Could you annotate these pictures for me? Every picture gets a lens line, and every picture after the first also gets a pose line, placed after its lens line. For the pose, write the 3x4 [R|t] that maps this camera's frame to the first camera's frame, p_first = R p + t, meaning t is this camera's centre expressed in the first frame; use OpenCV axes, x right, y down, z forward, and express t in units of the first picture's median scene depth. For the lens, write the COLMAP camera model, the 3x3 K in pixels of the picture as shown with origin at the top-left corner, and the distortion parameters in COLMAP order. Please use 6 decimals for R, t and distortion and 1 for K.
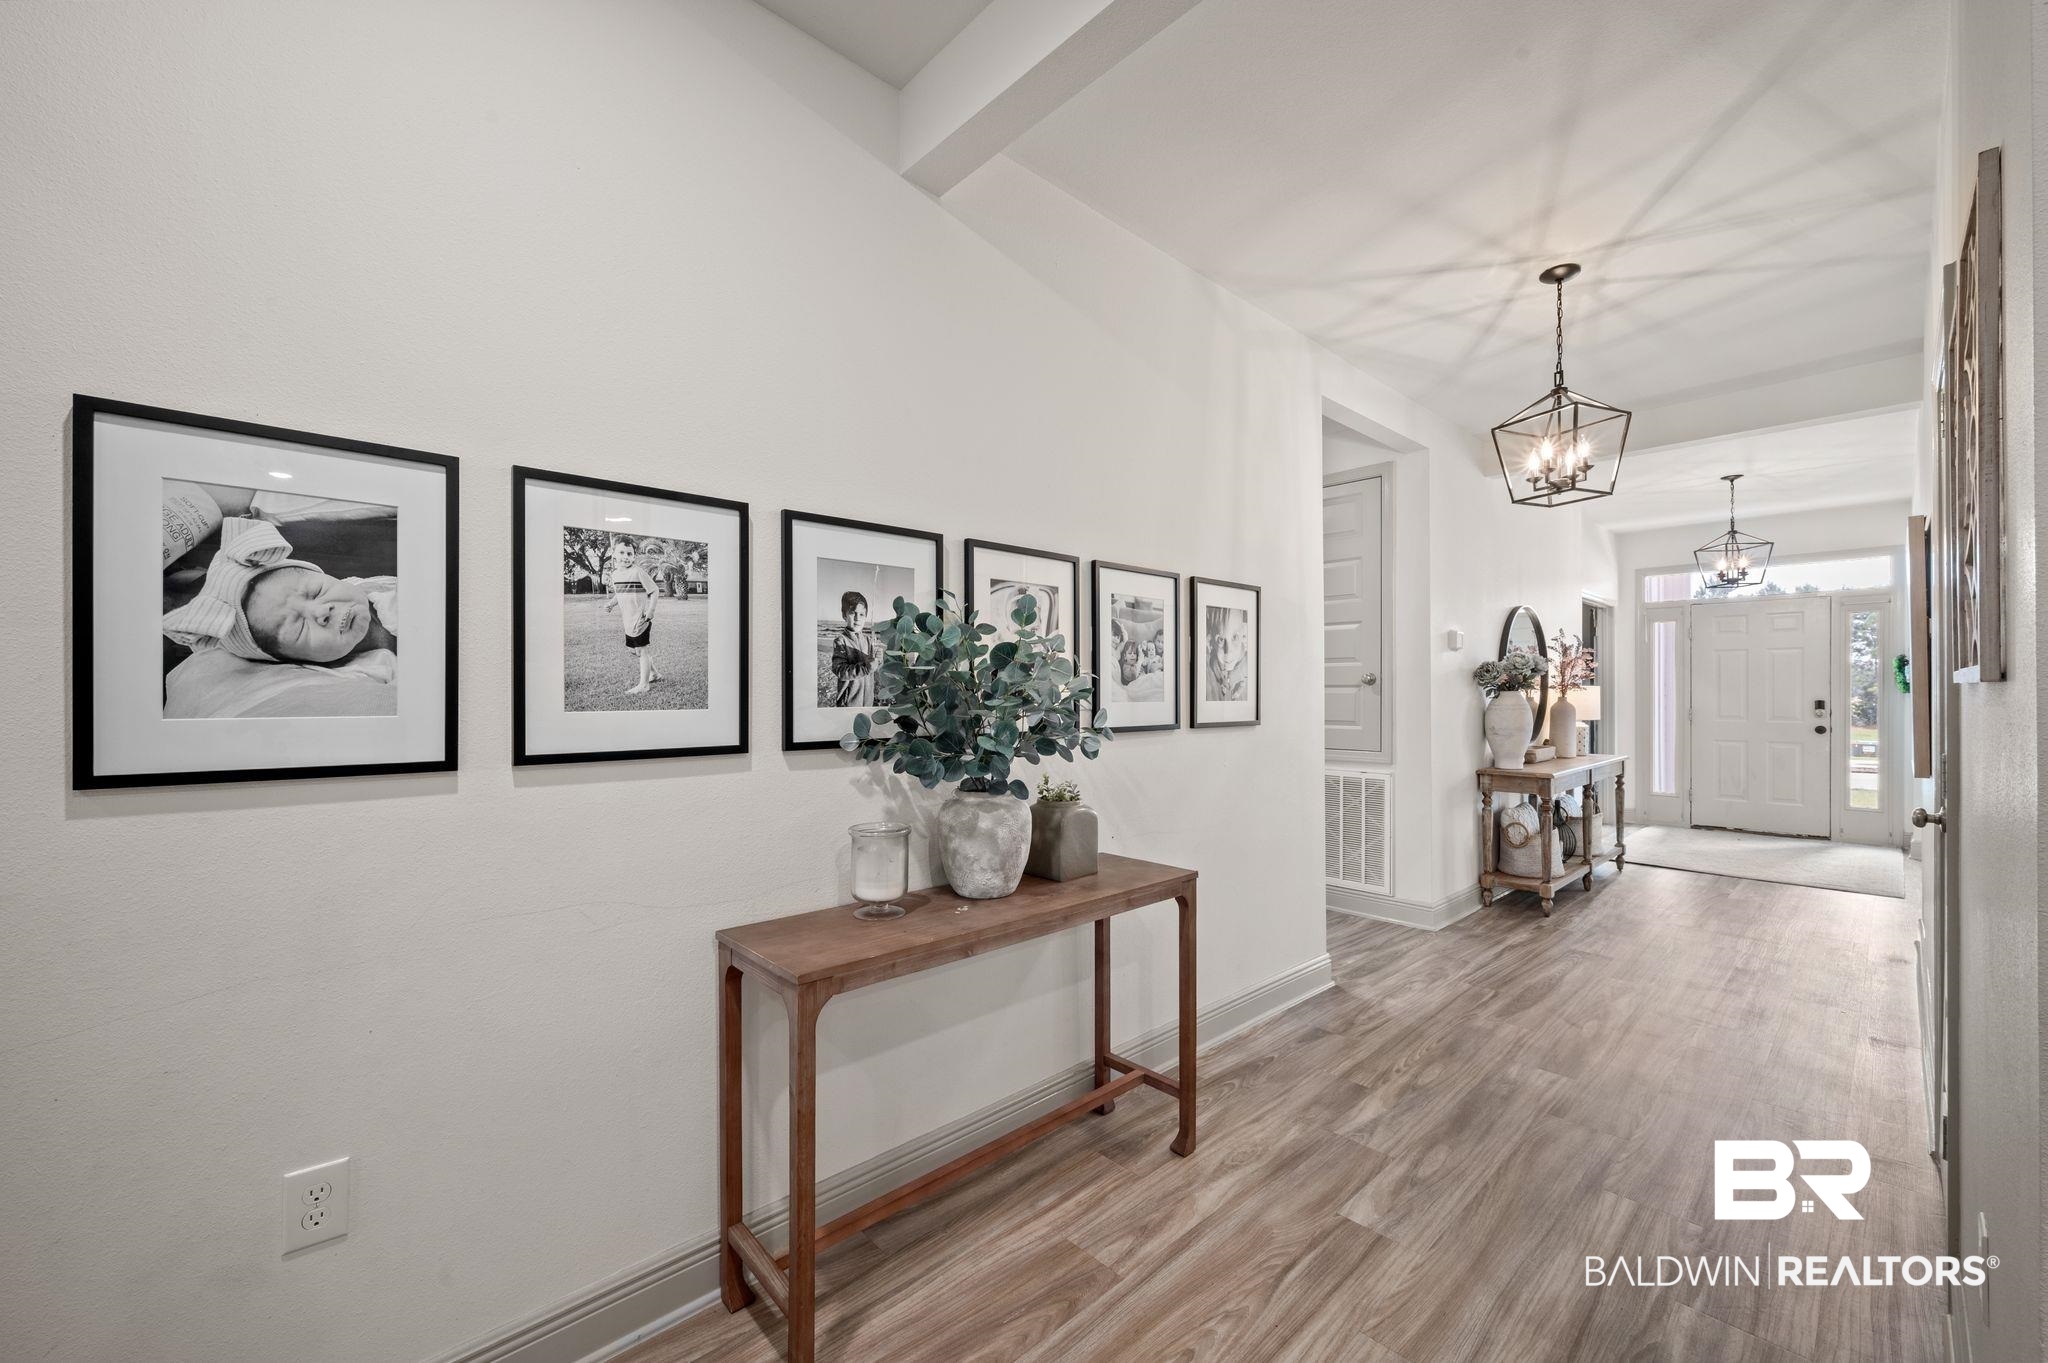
lens RADIAL K [[799.7, 0, 1027.7], [0, 799.7, 689.7], [0, 0, 1]] dist [-0.002706, 0.000213]
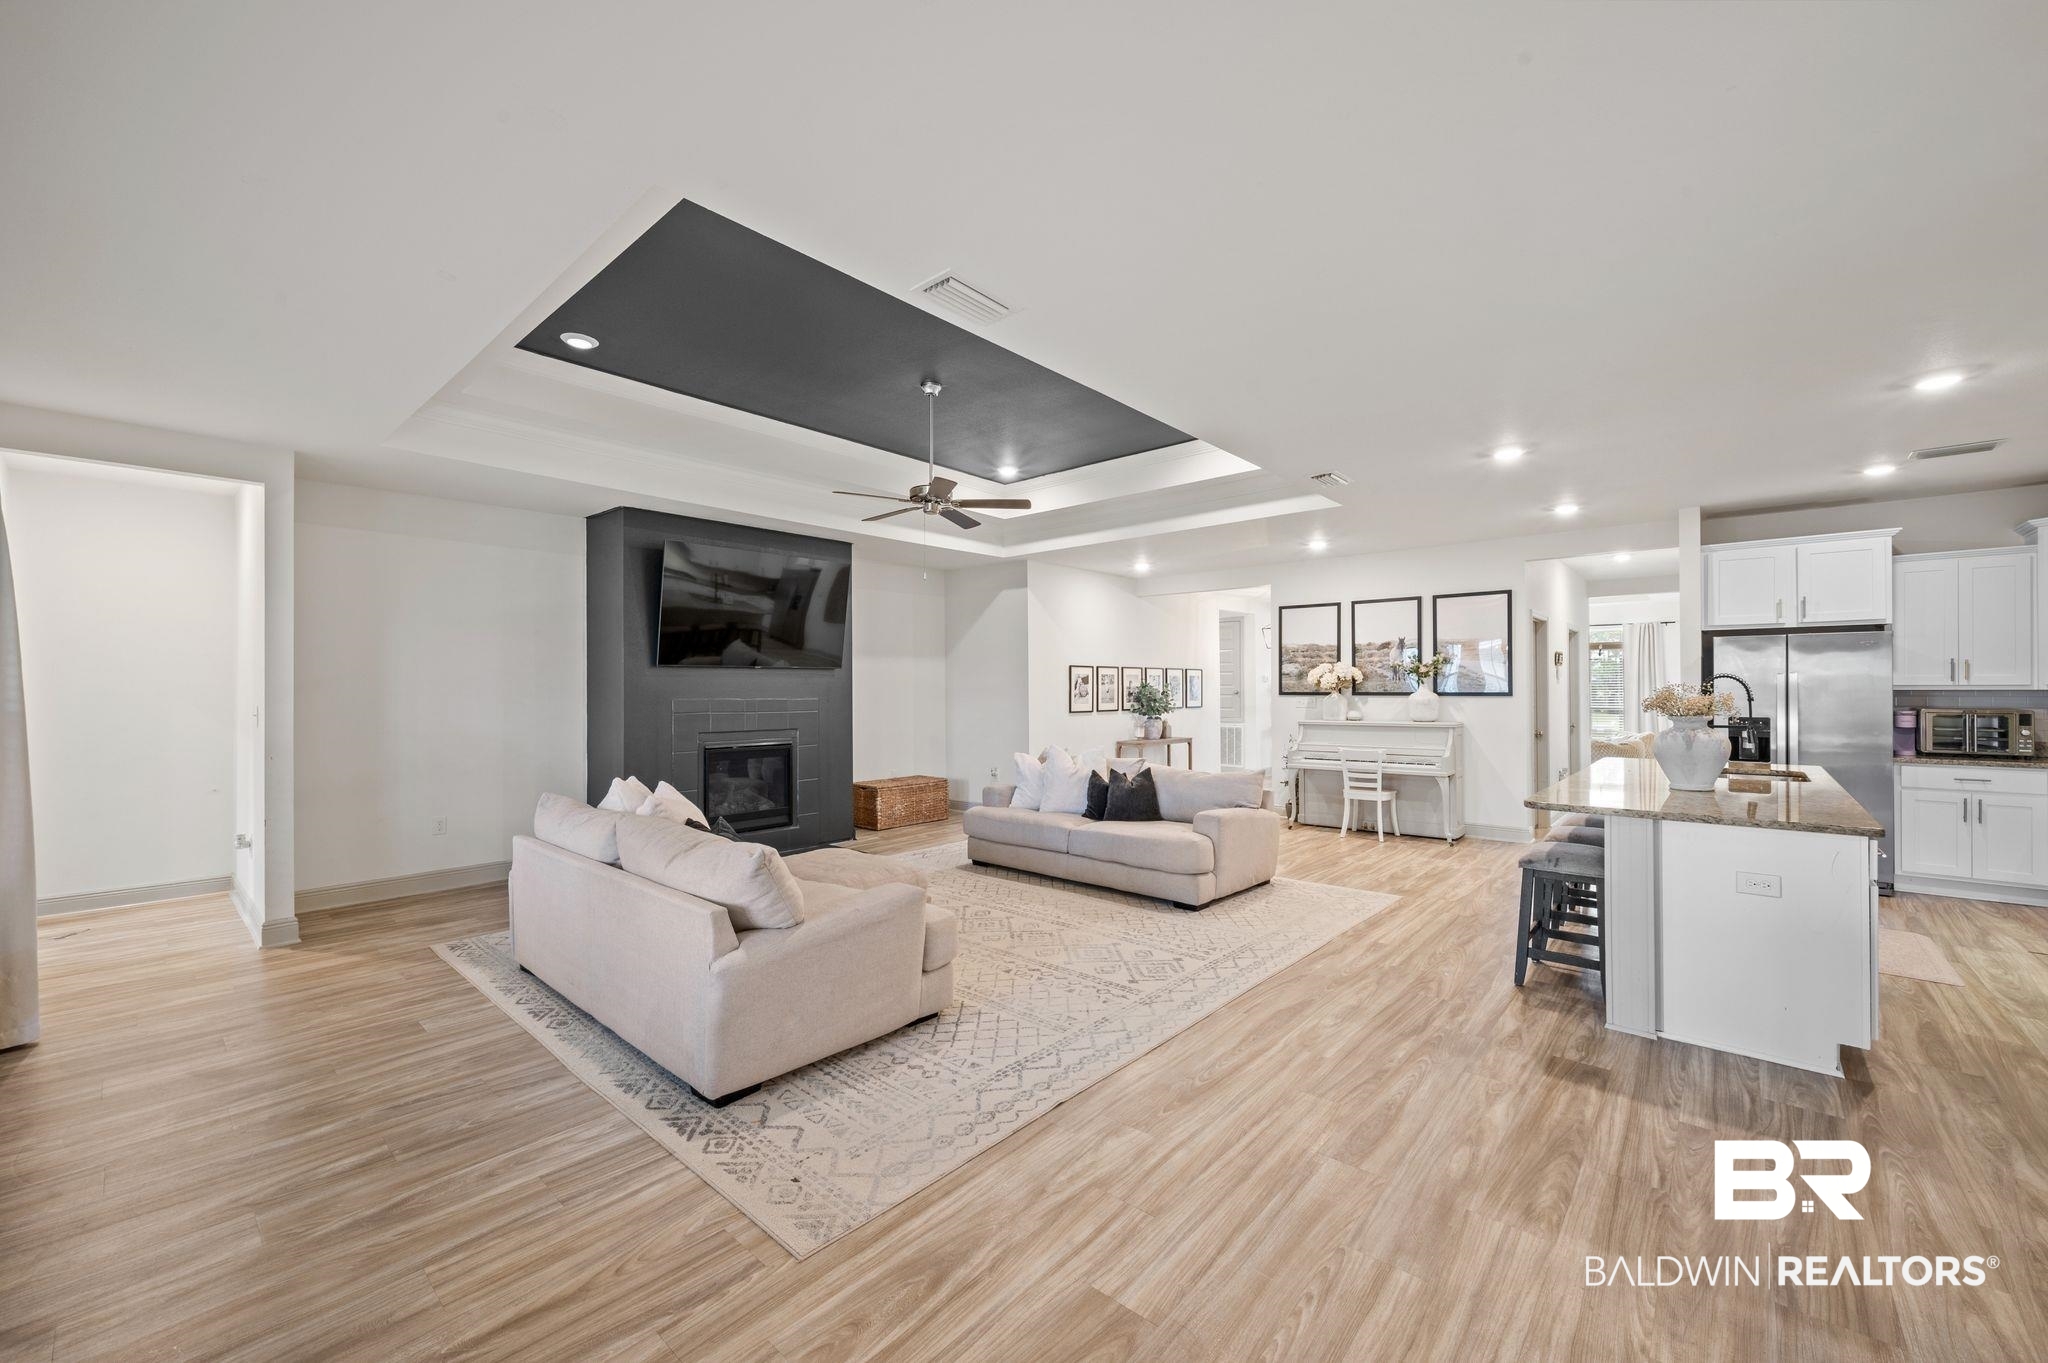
lens RADIAL K [[799.7, 0, 1022.2], [0, 799.7, 678.7], [0, 0, 1]] dist [-0.002706, 0.000213]
pose [[0.995105, -0.001064, 0.098818, -1.353213], [0.002079, 0.999946, -0.010171, -0.077634], [-0.098802, 0.010327, 0.995054, -3.885741]]
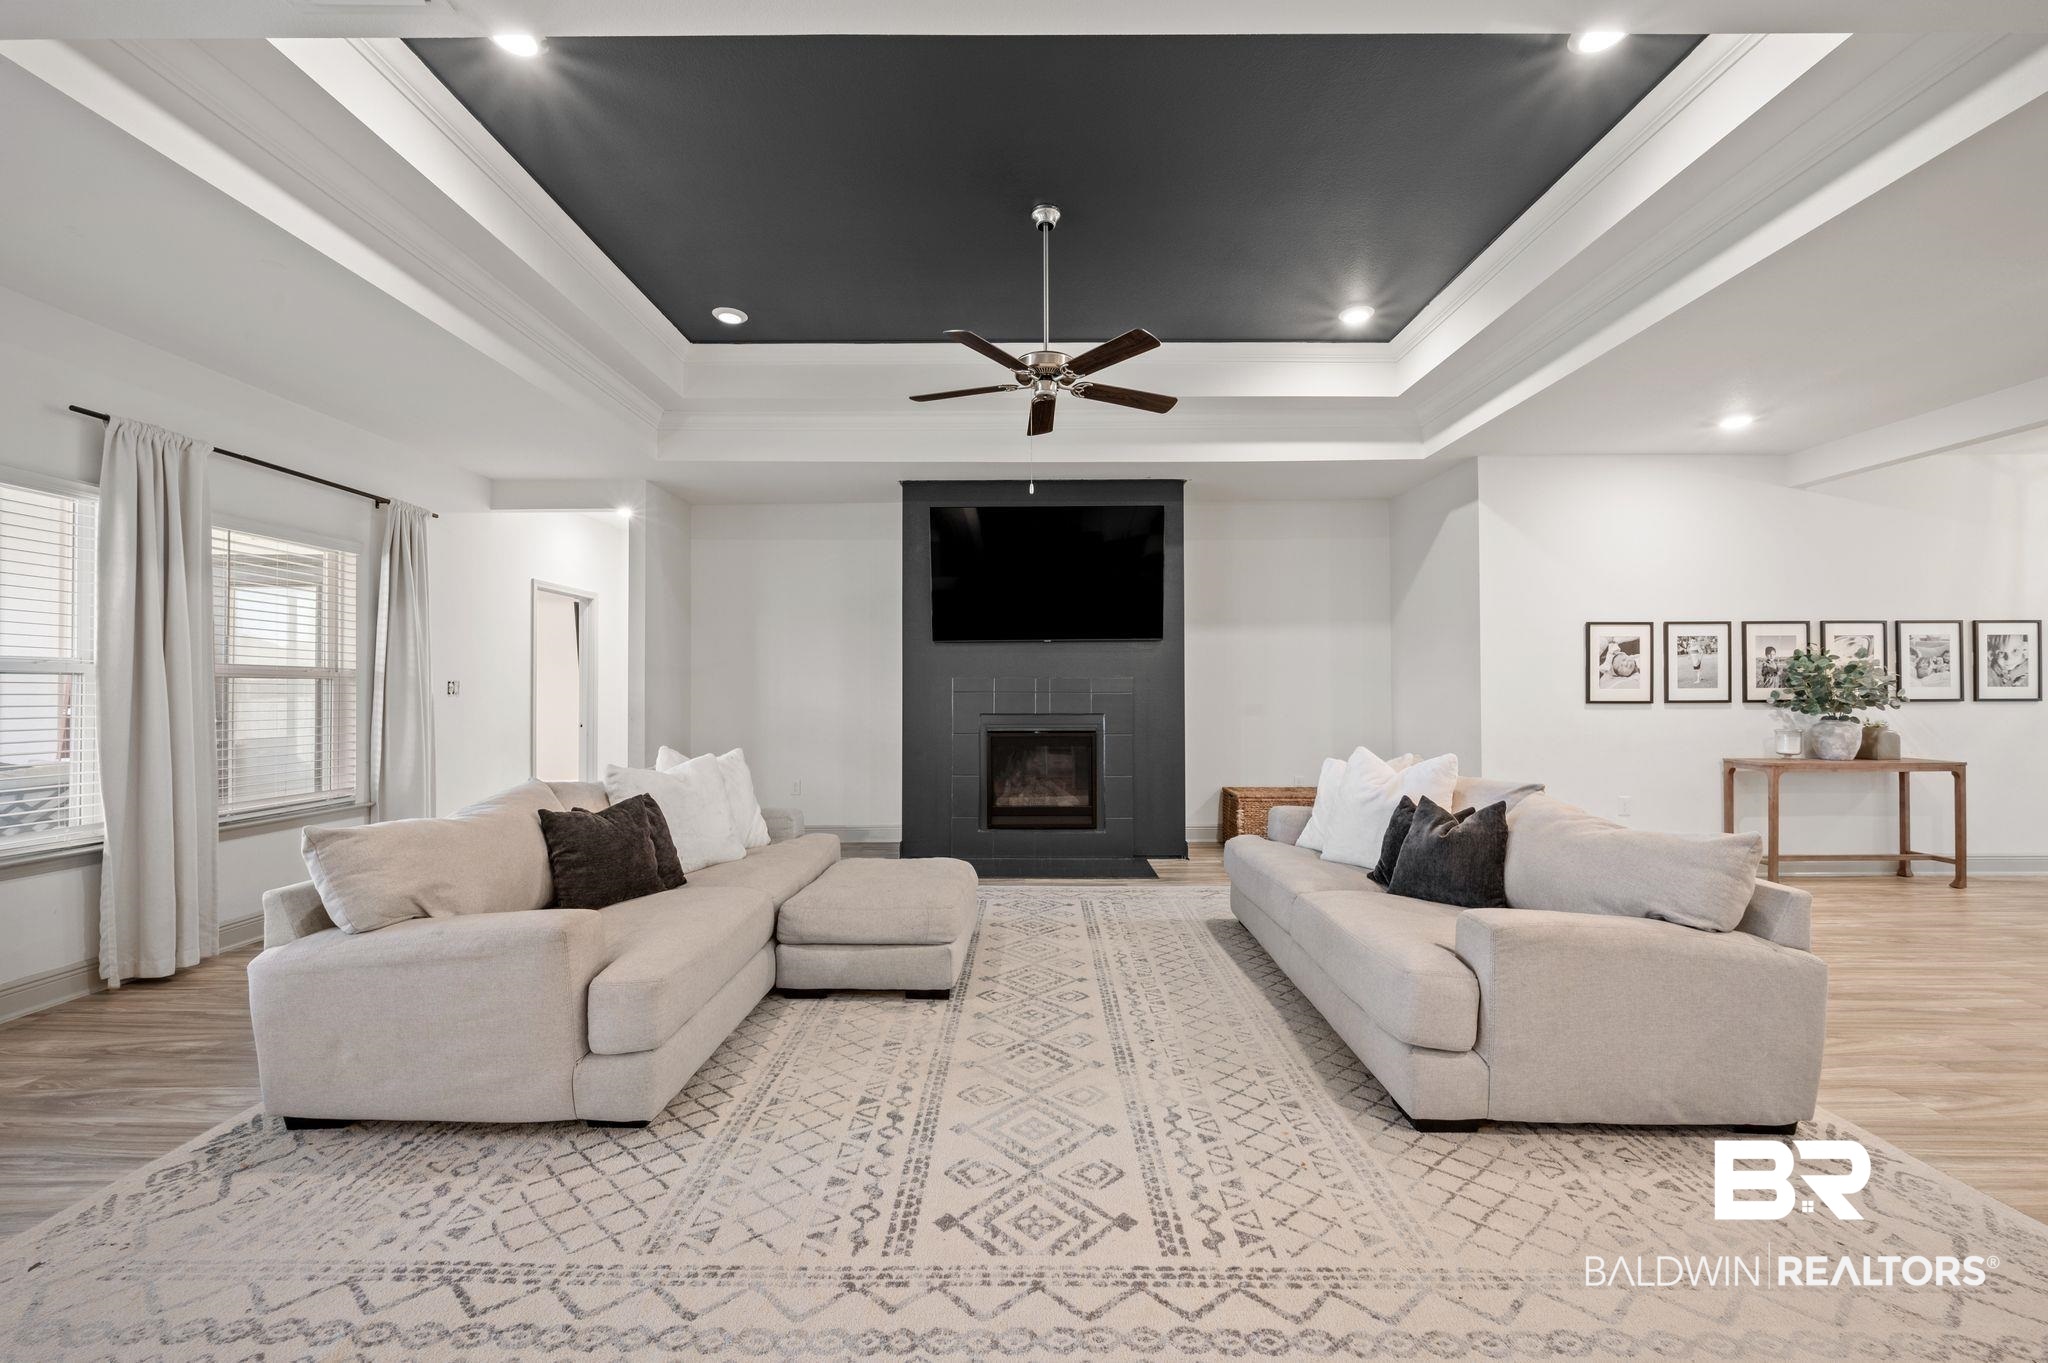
lens RADIAL K [[799.7, 0, 1020.6], [0, 799.7, 687.0], [0, 0, 1]] dist [-0.002706, 0.000213]
pose [[0.732805, -0.006073, -0.680412, -0.225907], [0.004959, 0.999981, -0.003585, 0.014325], [0.680421, -0.000747, 0.732821, -2.634998]]
